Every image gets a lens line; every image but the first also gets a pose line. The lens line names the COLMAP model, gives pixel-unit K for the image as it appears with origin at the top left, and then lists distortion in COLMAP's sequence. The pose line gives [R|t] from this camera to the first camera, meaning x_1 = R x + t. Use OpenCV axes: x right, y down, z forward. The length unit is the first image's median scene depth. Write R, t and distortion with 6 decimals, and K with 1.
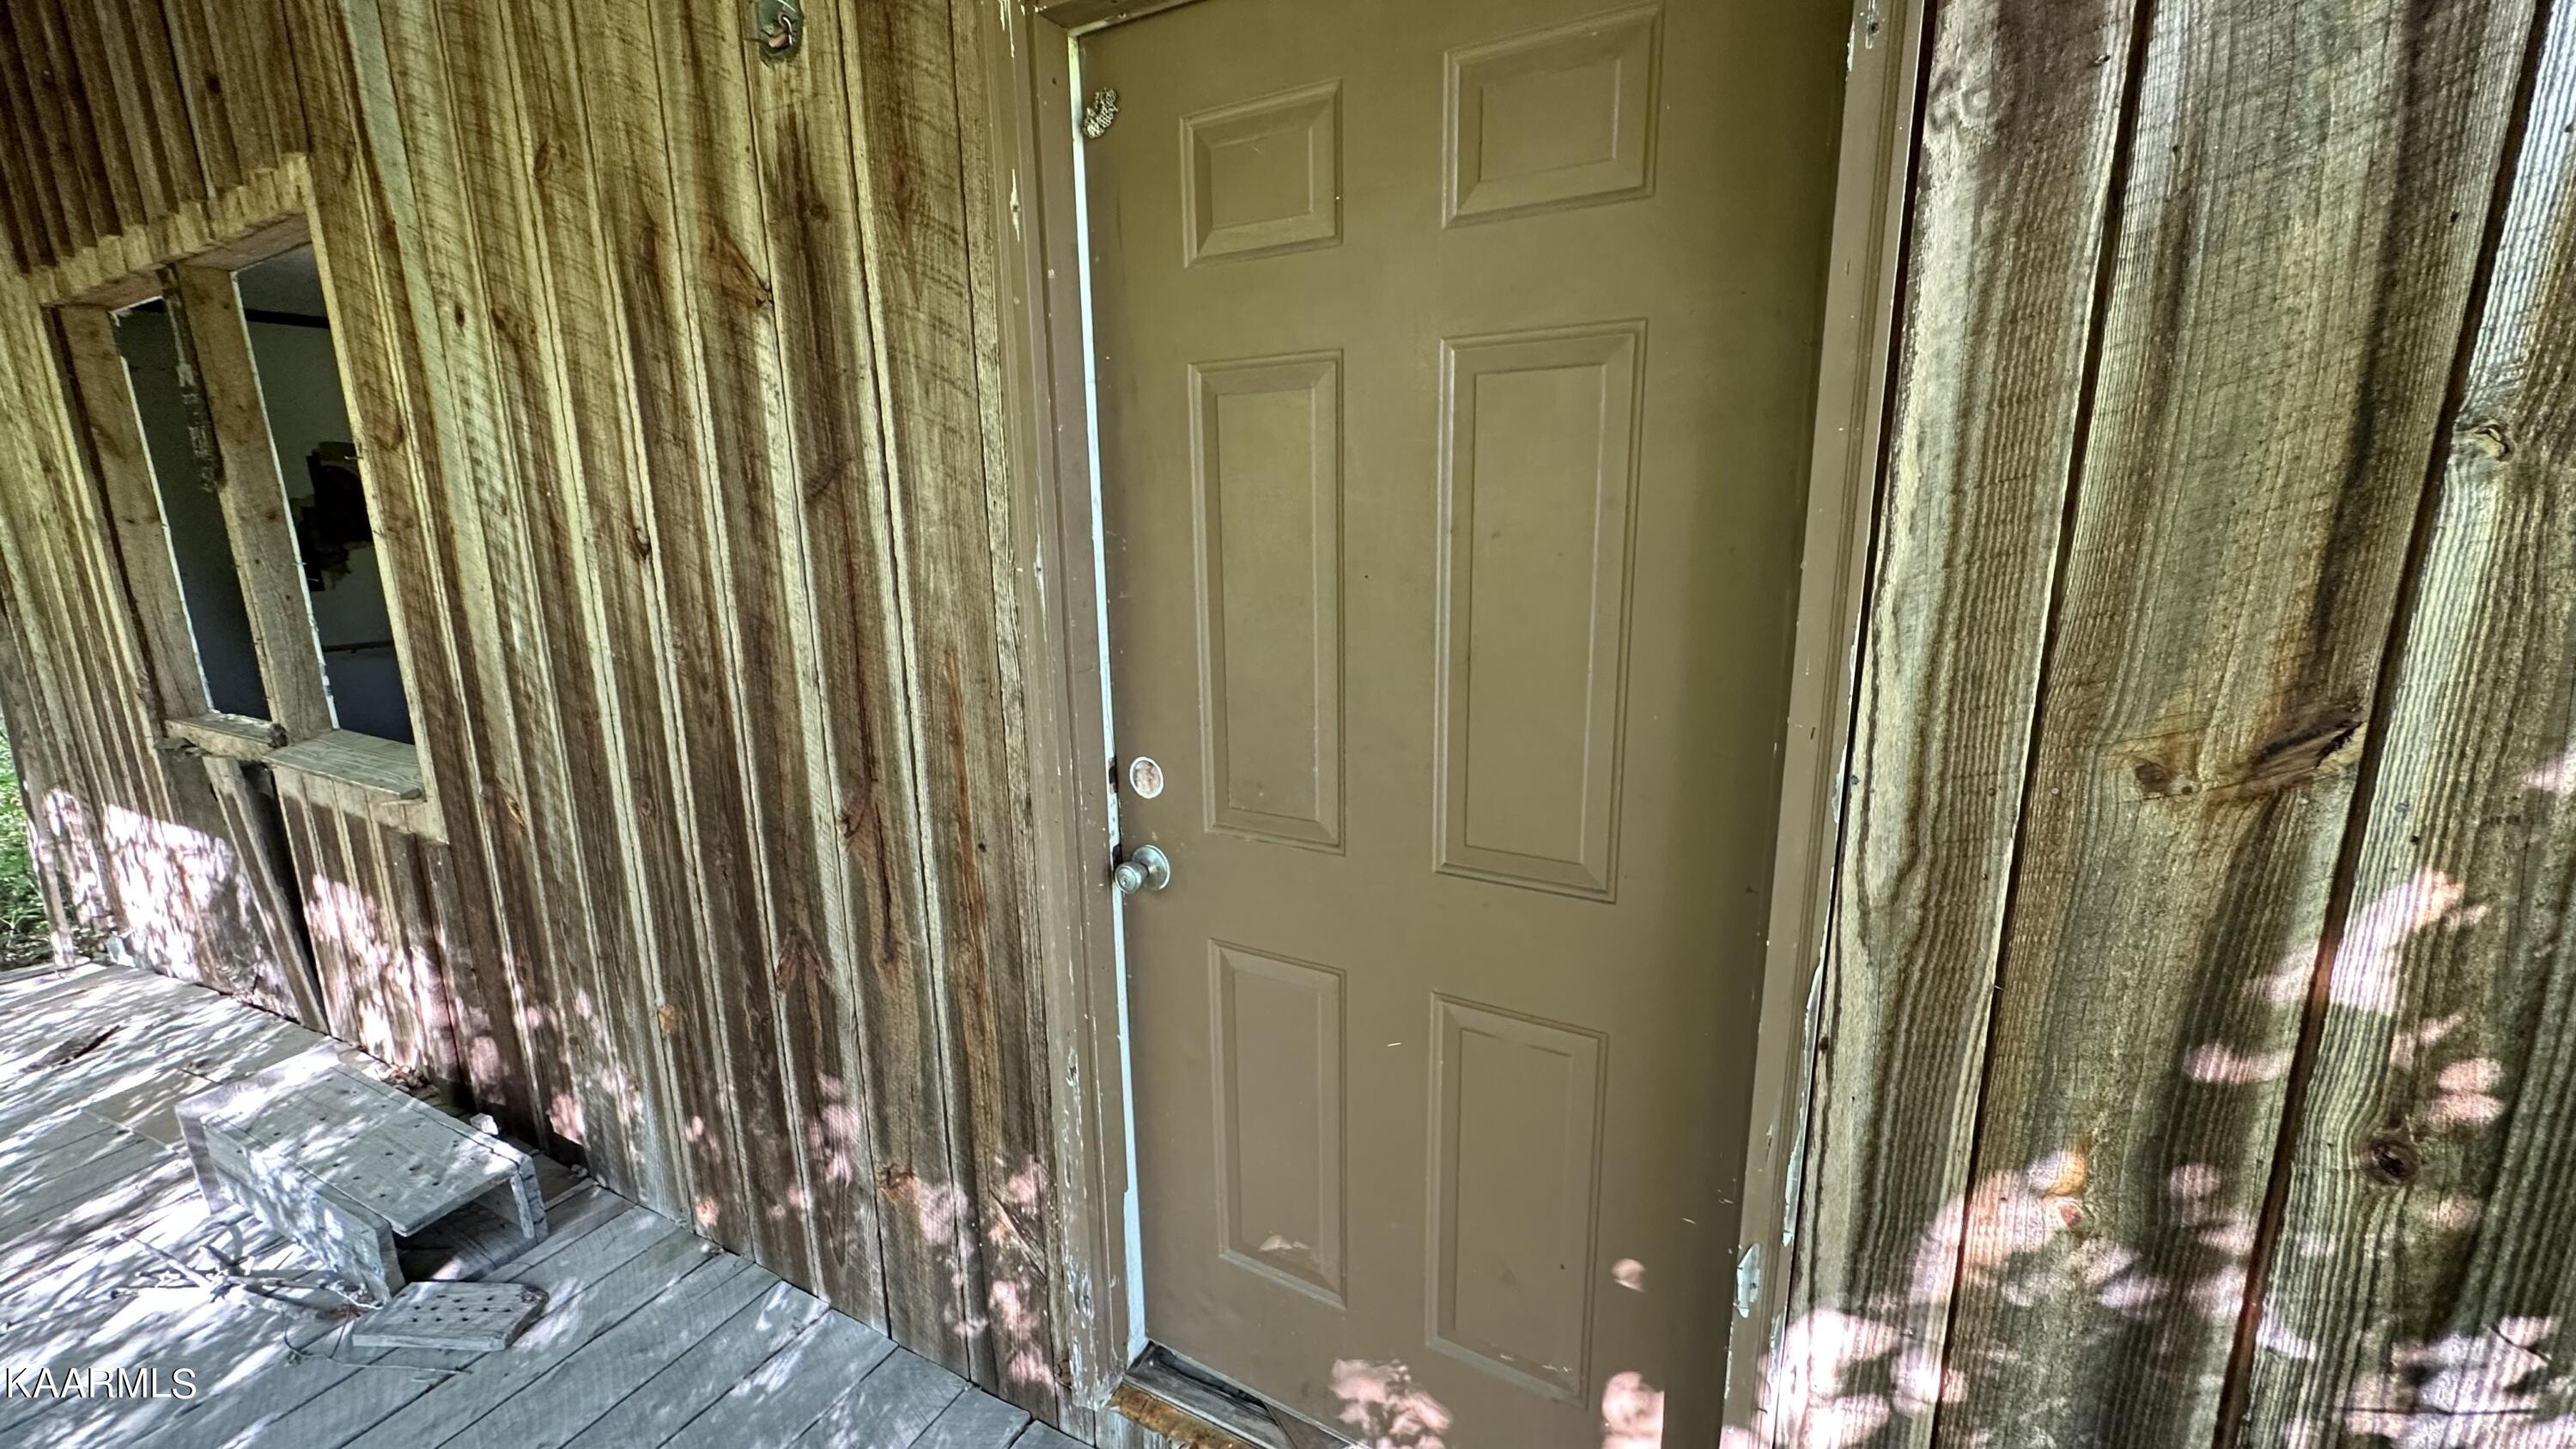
lens RADIAL K [[1029.9, 0, 1289.5], [0, 1029.9, 726.2], [0, 0, 1]] dist [-0.002488, 0.000386]
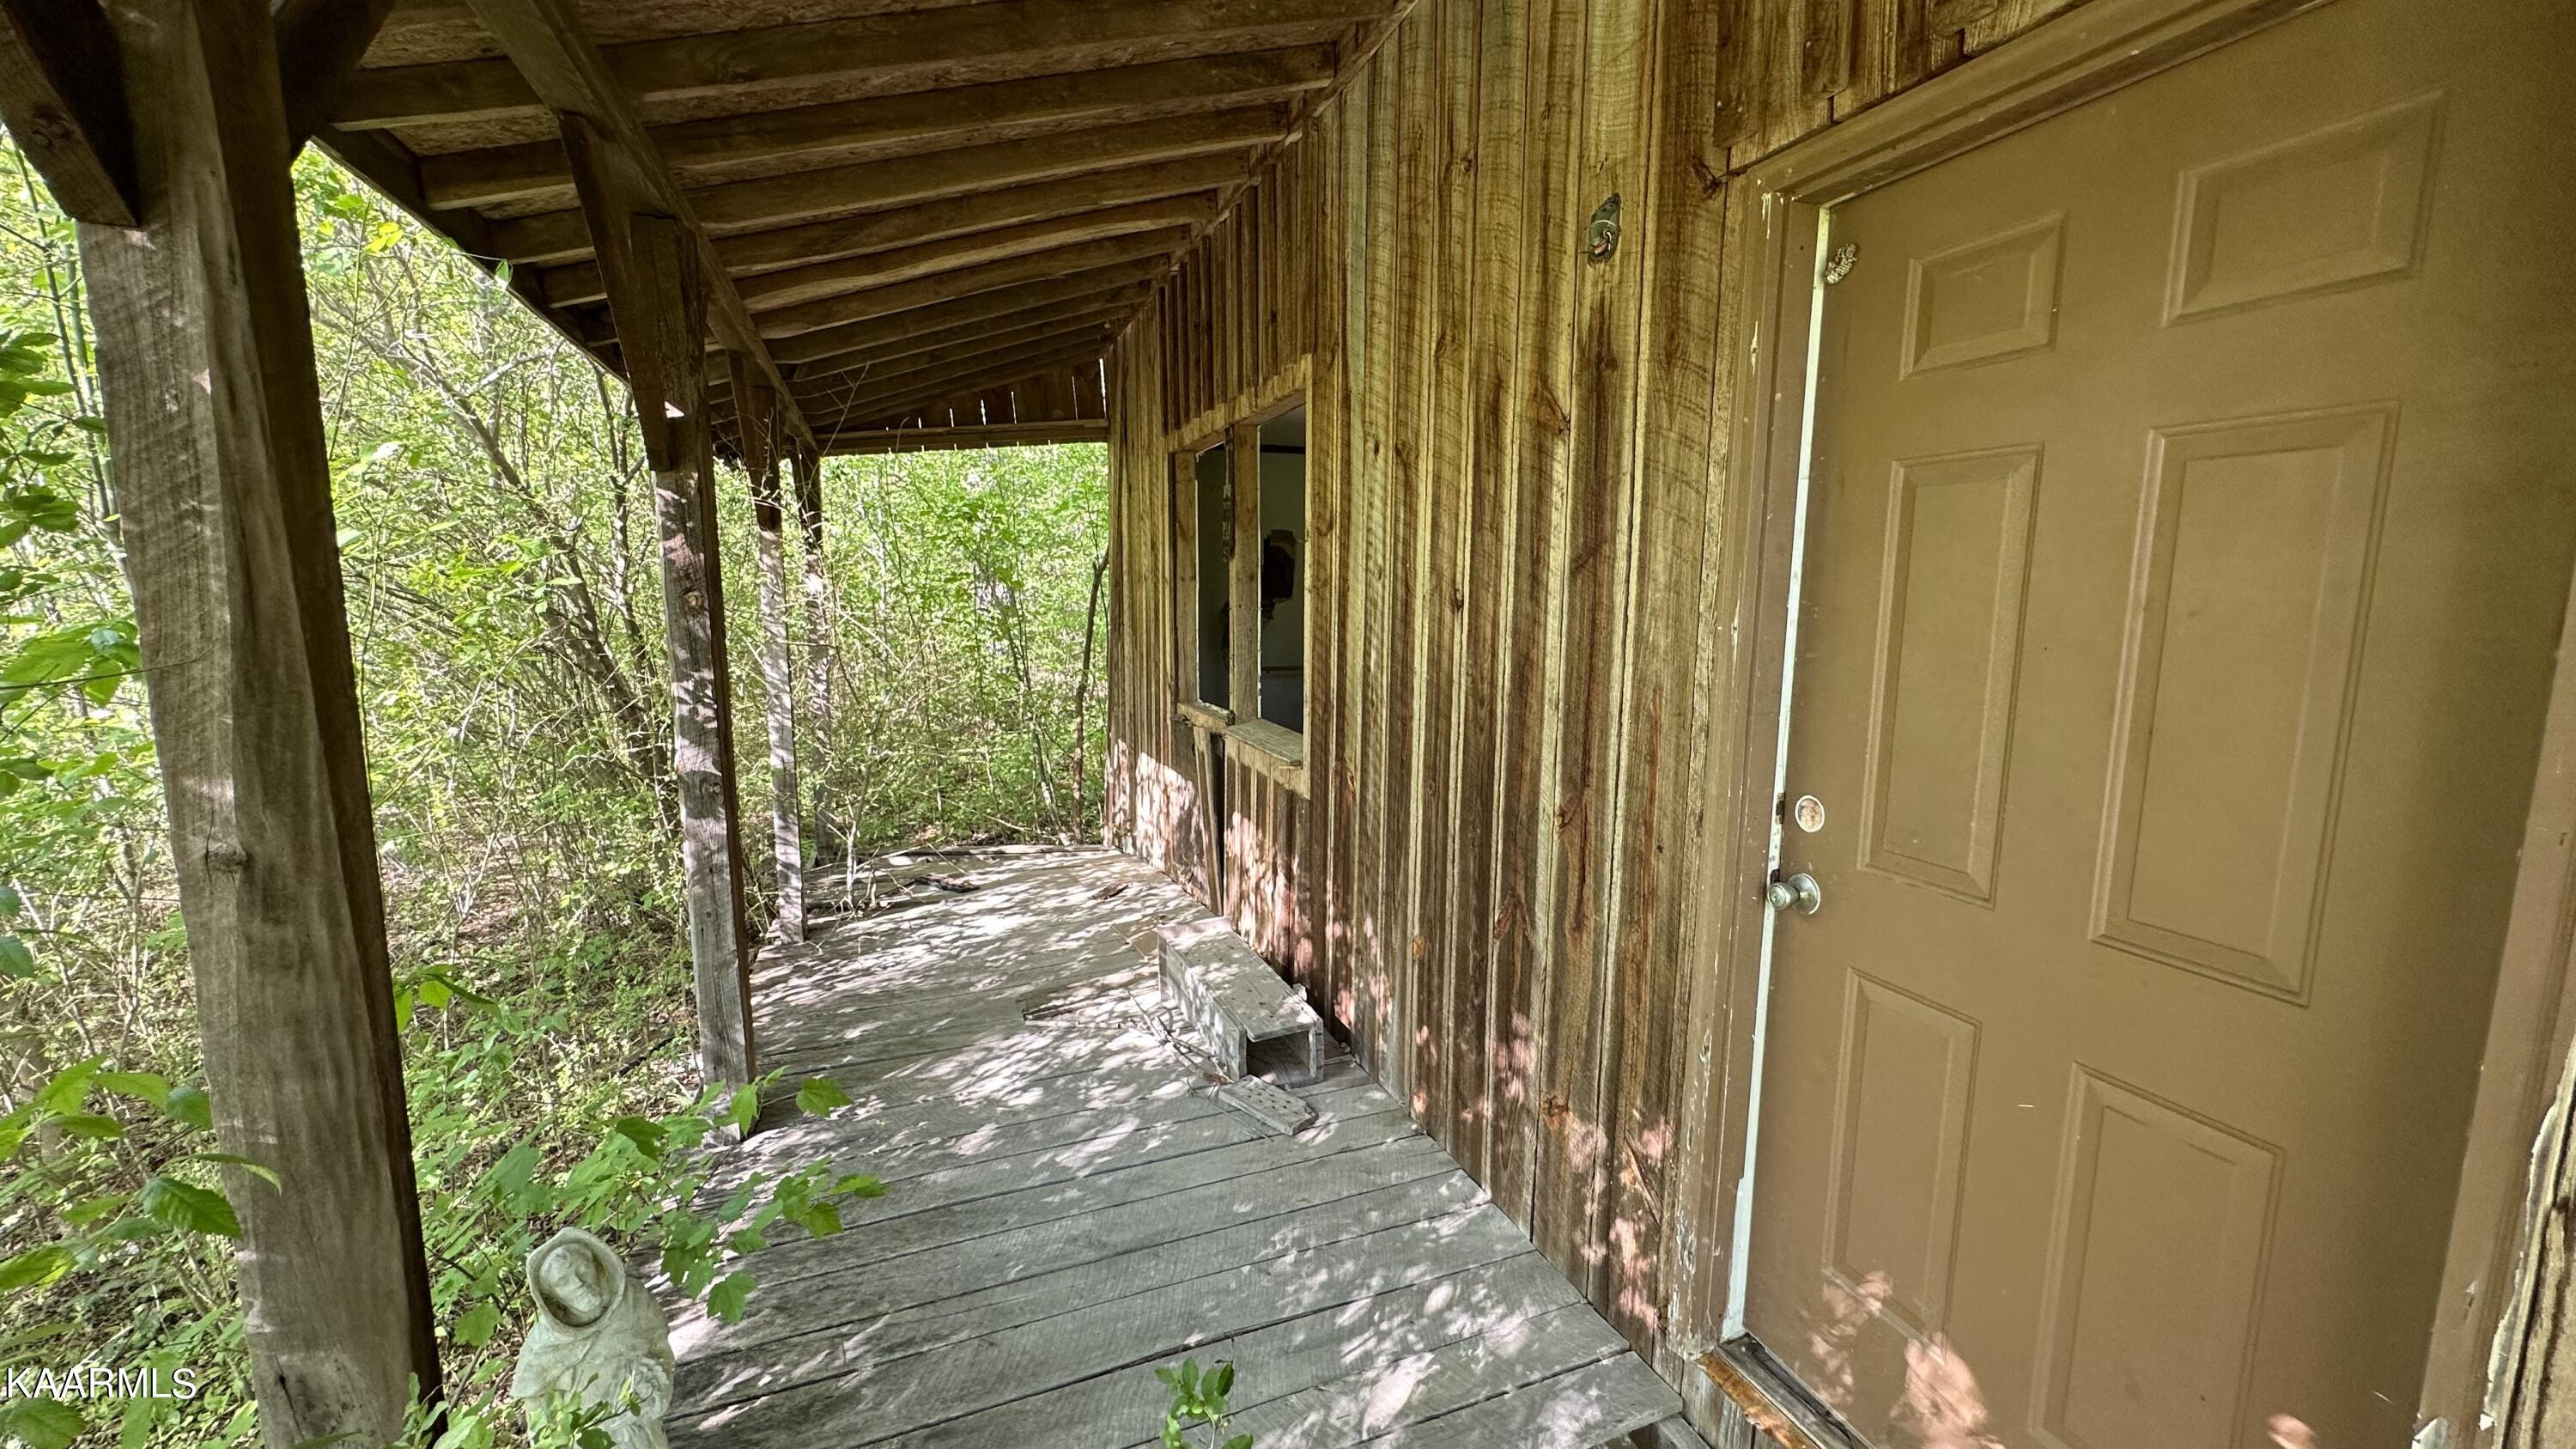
lens RADIAL K [[1029.9, 0, 1289.2], [0, 1029.9, 729.2], [0, 0, 1]] dist [-0.002488, 0.000386]
pose [[0.760984, 0.113119, -0.638833, 0.127380], [-0.158192, 0.987314, -0.013615, 0.057707], [0.629189, 0.111419, 0.769225, -0.233334]]
